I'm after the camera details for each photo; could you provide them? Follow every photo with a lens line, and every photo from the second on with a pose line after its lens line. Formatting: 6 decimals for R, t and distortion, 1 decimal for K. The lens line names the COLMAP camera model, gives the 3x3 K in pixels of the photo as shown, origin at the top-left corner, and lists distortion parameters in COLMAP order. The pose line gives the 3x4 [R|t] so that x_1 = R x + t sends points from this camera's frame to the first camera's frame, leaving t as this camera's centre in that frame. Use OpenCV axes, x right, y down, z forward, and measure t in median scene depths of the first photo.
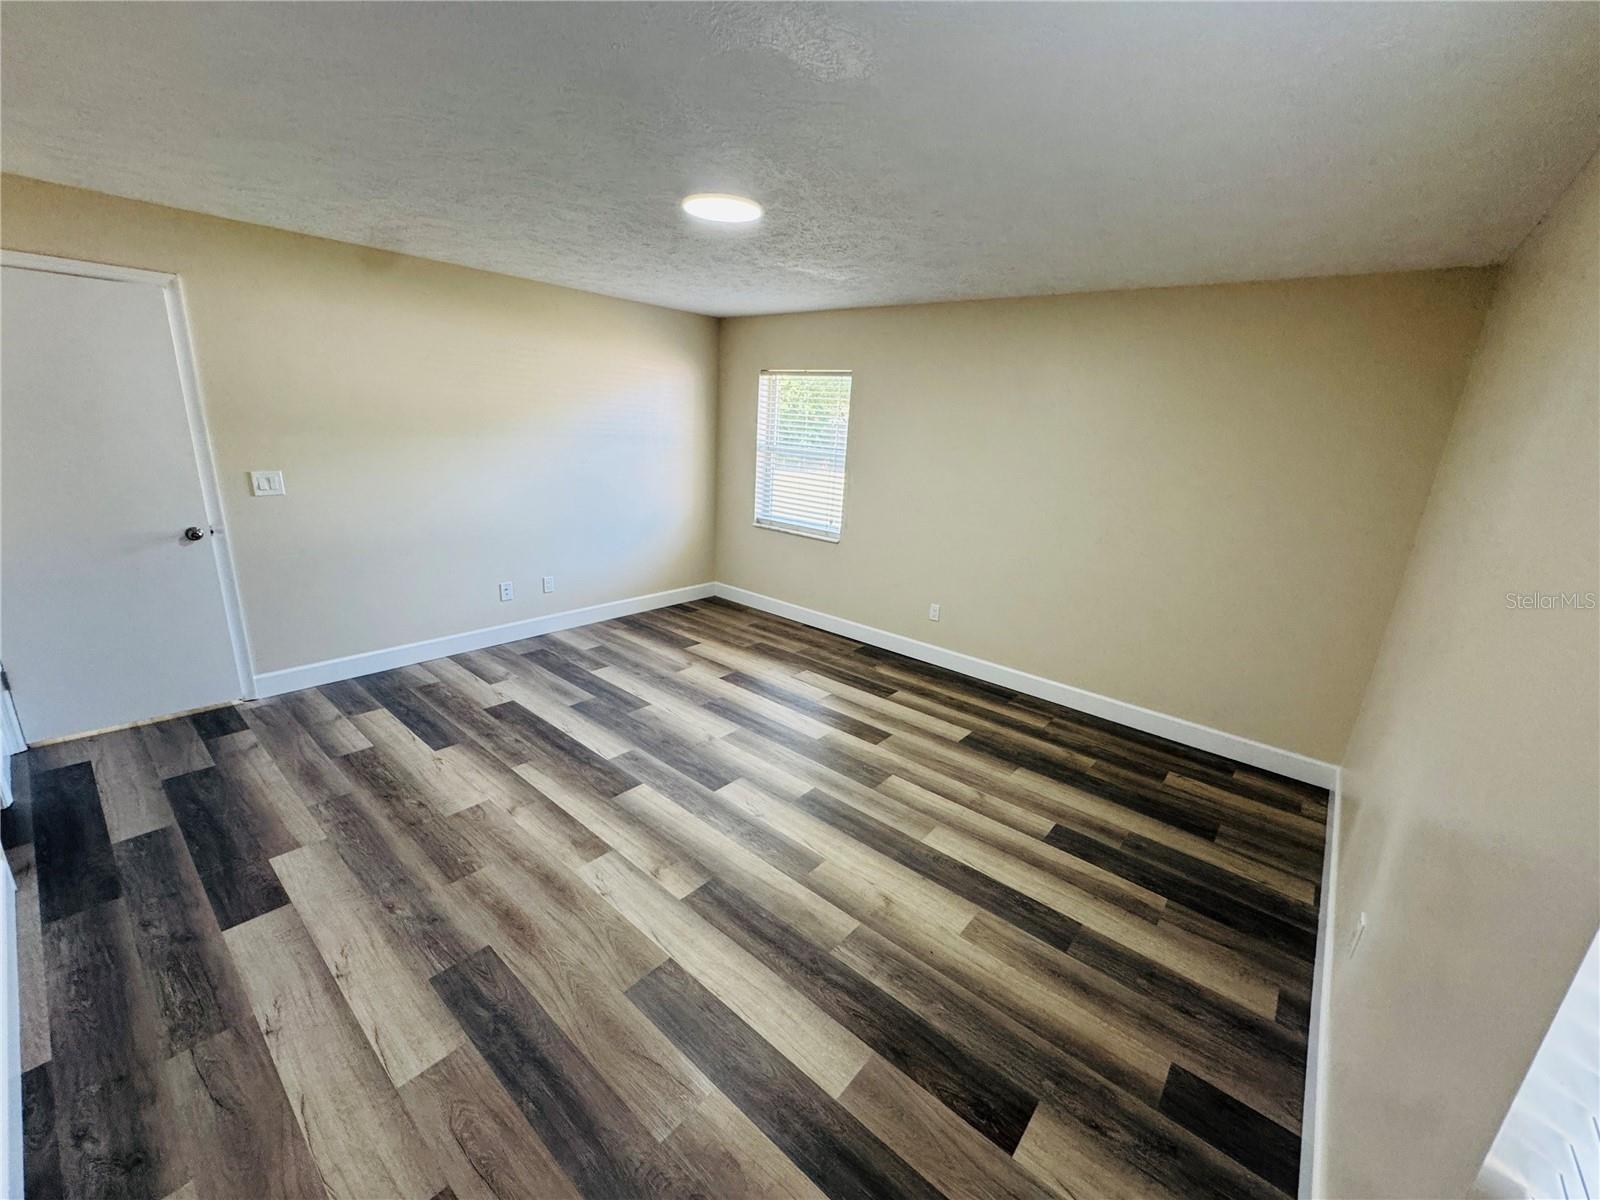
lens RADIAL K [[641.6, 0, 799.6], [0, 641.6, 597.0], [0, 0, 1]] dist [-0.006098, 0.000285]
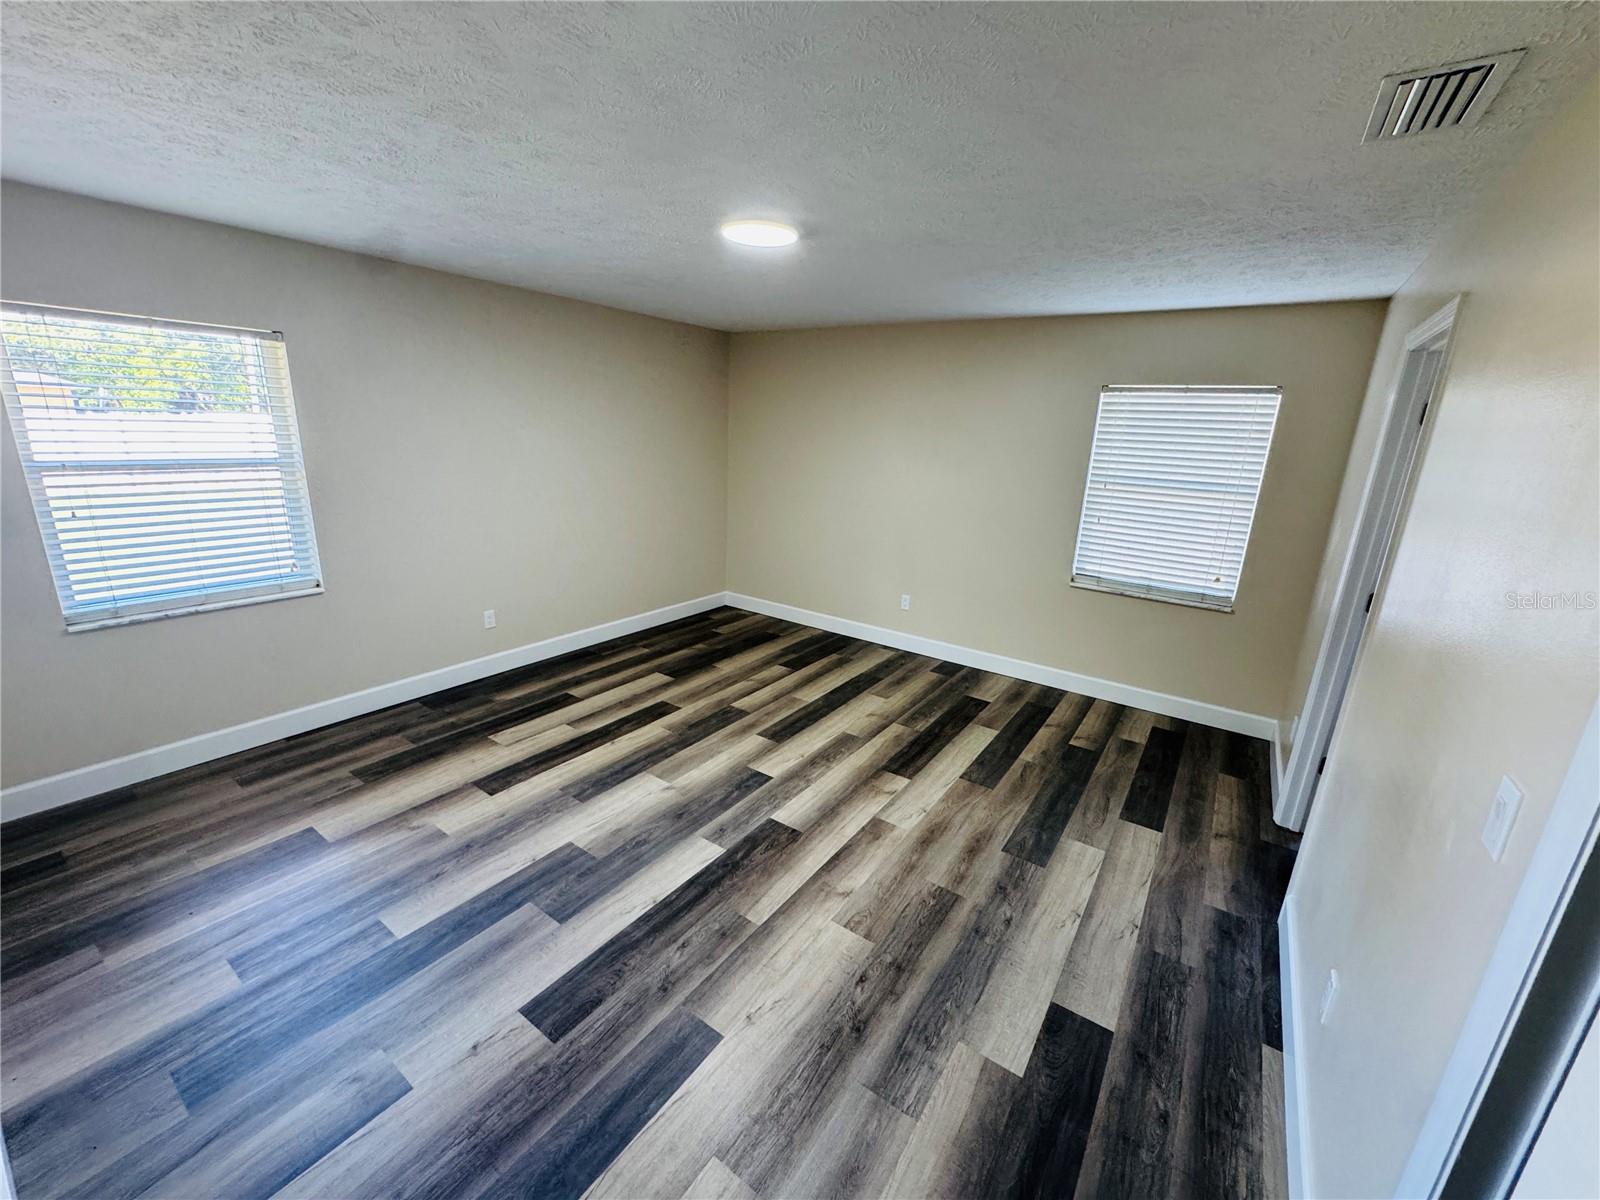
lens RADIAL K [[641.6, 0, 799.6], [0, 641.6, 597.0], [0, 0, 1]] dist [-0.006098, 0.000285]
pose [[-0.088158, -0.319759, 0.943389, -1.034728], [0.224149, 0.916419, 0.331564, -0.317744], [-0.970559, 0.240689, -0.009116, 0.871605]]
